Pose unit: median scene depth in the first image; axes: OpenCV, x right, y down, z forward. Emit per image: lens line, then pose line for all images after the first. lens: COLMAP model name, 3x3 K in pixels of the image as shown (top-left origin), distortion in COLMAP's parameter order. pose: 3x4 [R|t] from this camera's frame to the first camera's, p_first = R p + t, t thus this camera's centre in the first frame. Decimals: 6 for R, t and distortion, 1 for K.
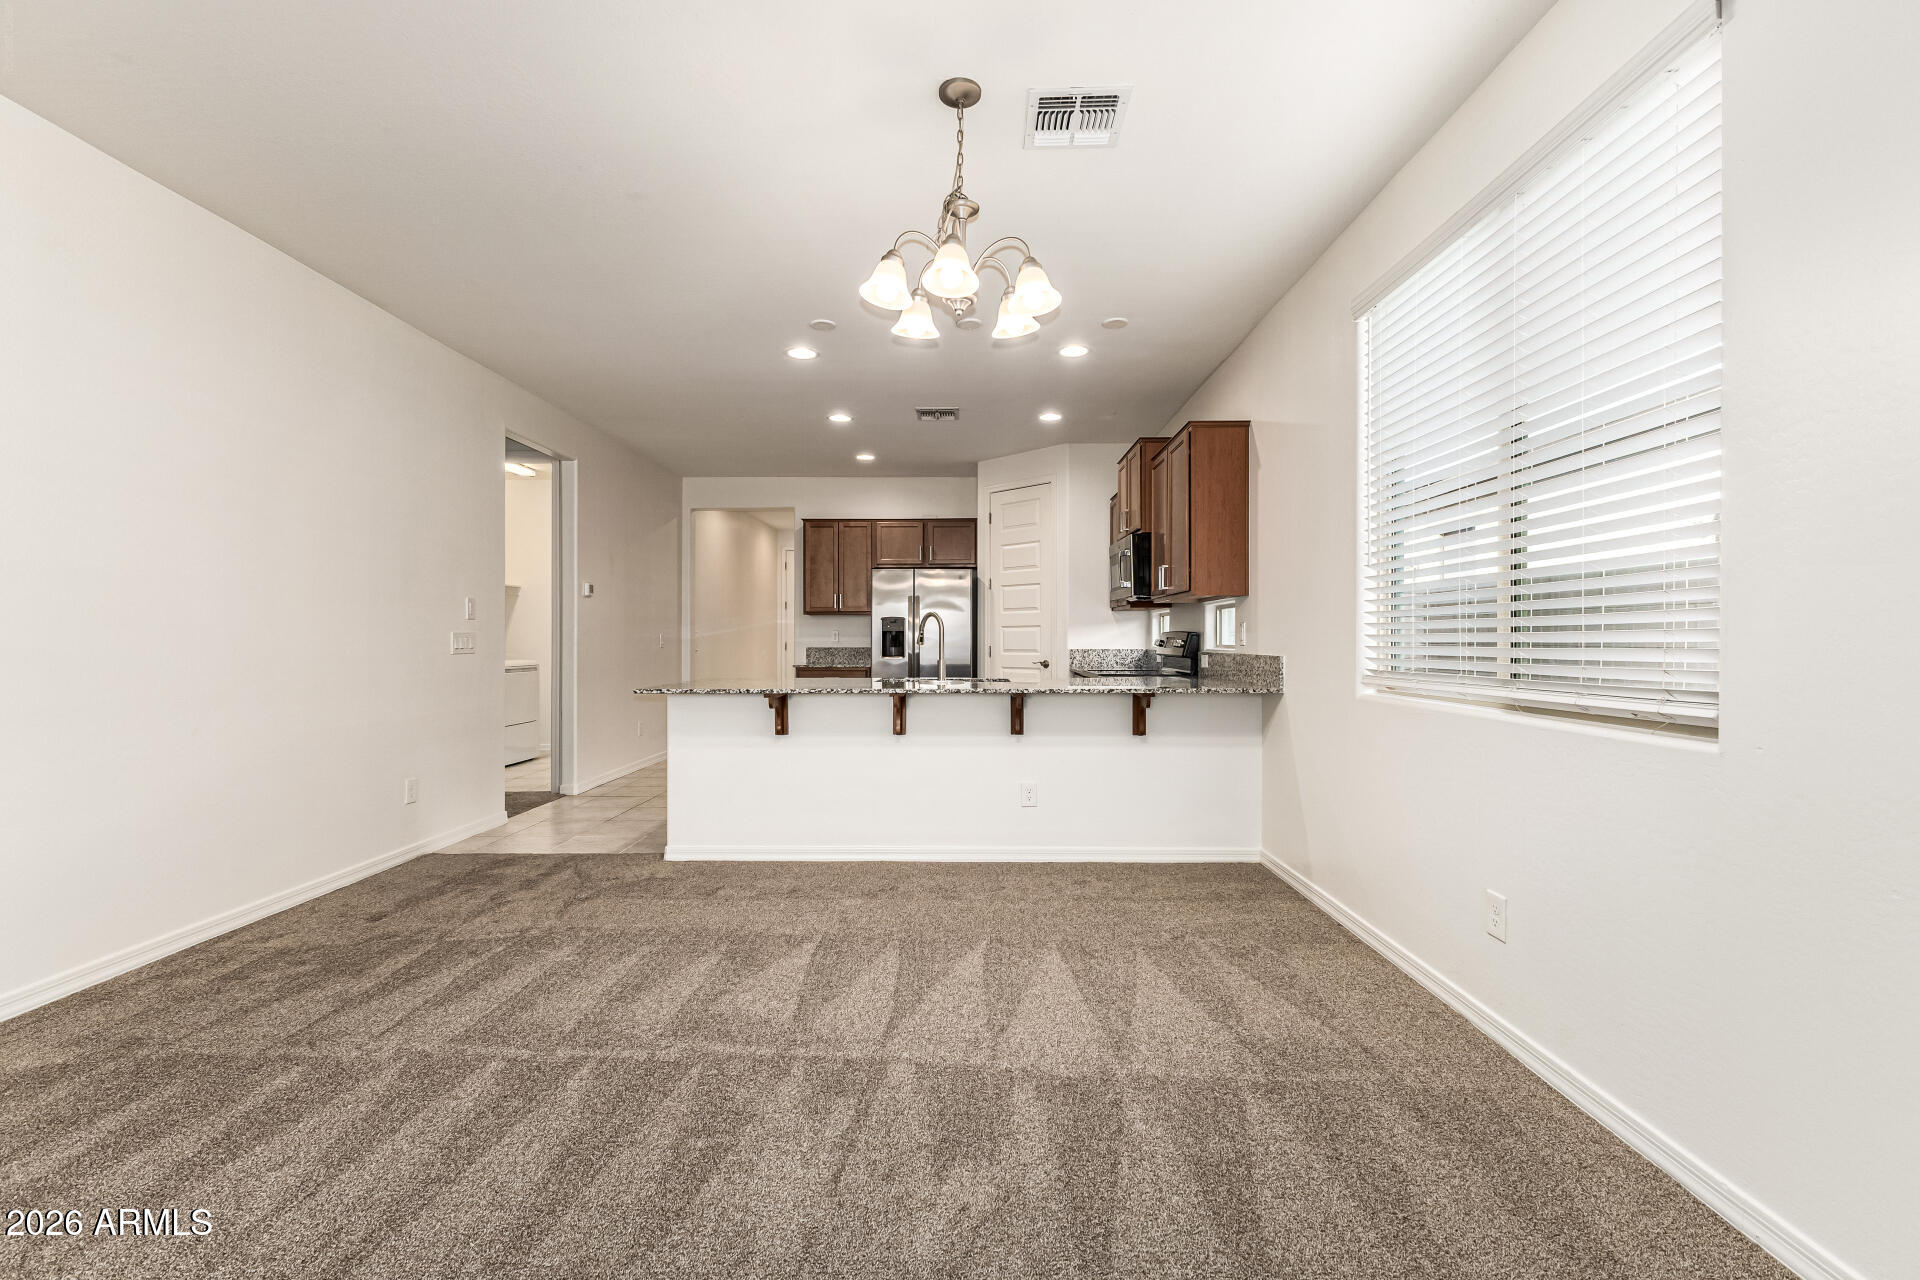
lens RADIAL K [[838.6, 0, 968.3], [0, 838.6, 655.2], [0, 0, 1]] dist [0.008209, 0.000492]
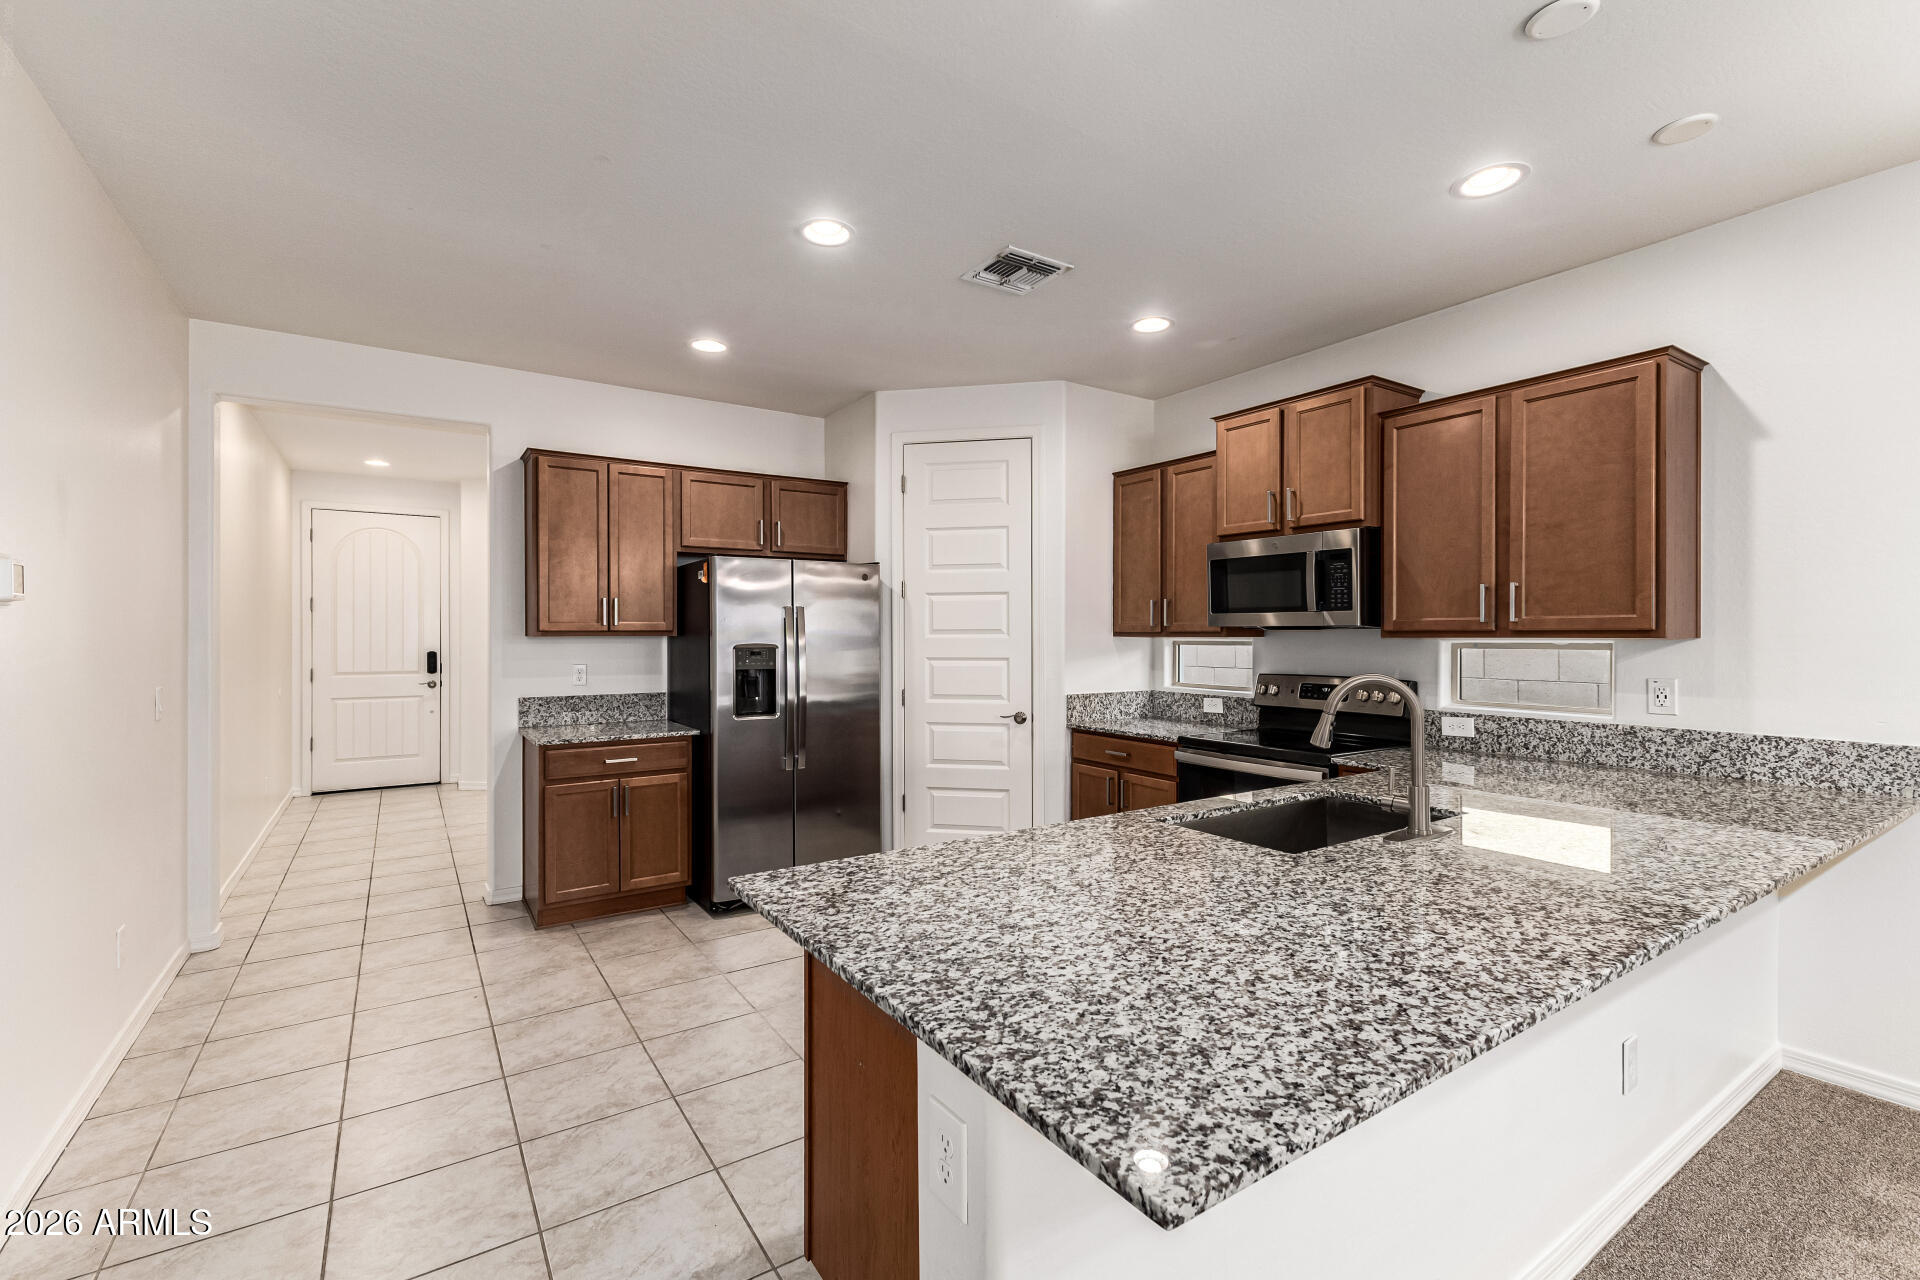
lens RADIAL K [[838.6, 0, 974.3], [0, 838.6, 640.8], [0, 0, 1]] dist [0.008209, 0.000492]
pose [[0.823559, -0.004392, 0.567213, -0.285528], [0.010441, 0.999918, -0.007417, -0.041656], [-0.567134, 0.012031, 0.823537, 0.461532]]
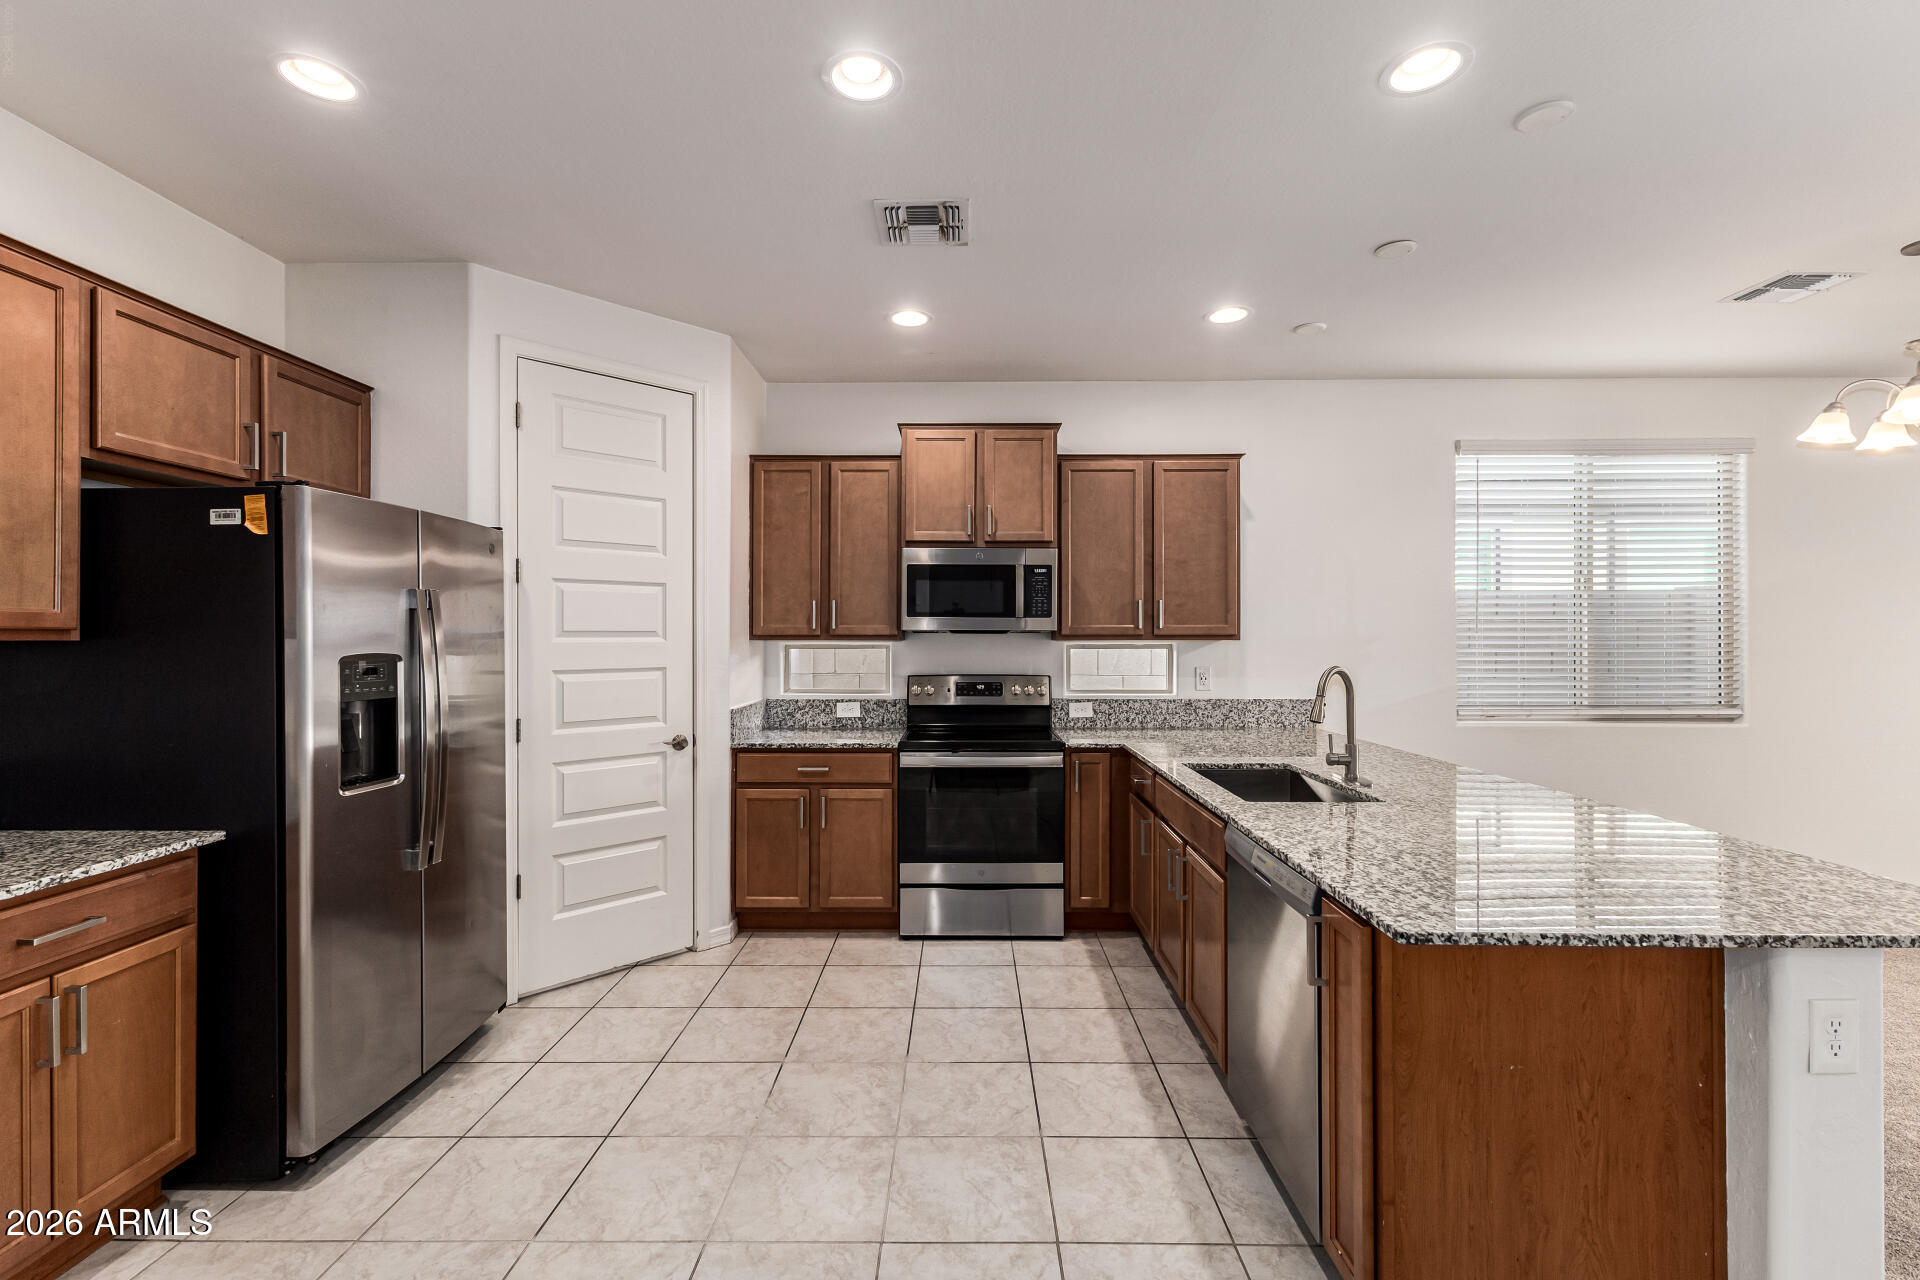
lens RADIAL K [[838.6, 0, 958.4], [0, 838.6, 646.2], [0, 0, 1]] dist [0.008209, 0.000492]
pose [[-0.002875, -0.009178, 0.999954, -0.398054], [0.018421, 0.999788, 0.009230, -0.047151], [-0.999826, 0.018447, -0.002705, 0.783068]]
